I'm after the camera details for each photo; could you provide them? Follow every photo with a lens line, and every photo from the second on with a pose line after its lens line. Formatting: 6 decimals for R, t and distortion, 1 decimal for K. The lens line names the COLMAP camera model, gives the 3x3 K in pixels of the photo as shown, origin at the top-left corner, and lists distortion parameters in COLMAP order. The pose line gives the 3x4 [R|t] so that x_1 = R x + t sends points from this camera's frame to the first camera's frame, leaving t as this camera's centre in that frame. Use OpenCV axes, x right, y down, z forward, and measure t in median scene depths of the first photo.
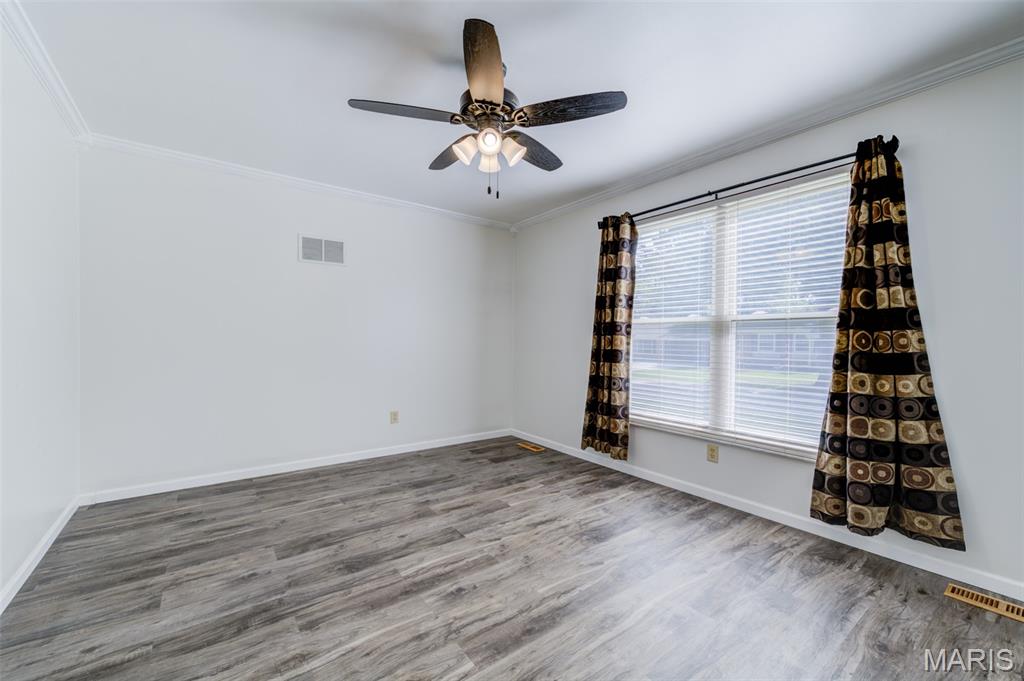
lens RADIAL K [[409.4, 0, 513.9], [0, 409.4, 338.8], [0, 0, 1]] dist [0.021276, -0.000214]
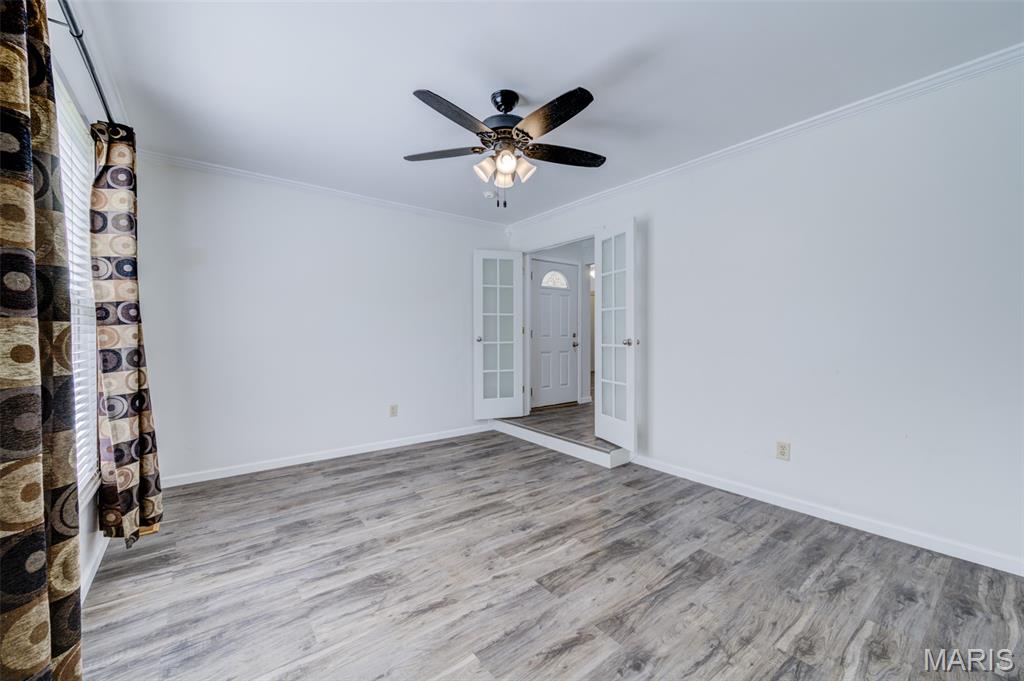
lens RADIAL K [[409.4, 0, 513.9], [0, 409.4, 338.8], [0, 0, 1]] dist [0.021276, -0.000214]
pose [[-0.999782, -0.005399, -0.020158, -0.063350], [-0.005649, 0.999908, 0.012335, -0.020883], [0.020090, 0.012447, -0.999721, 2.084863]]
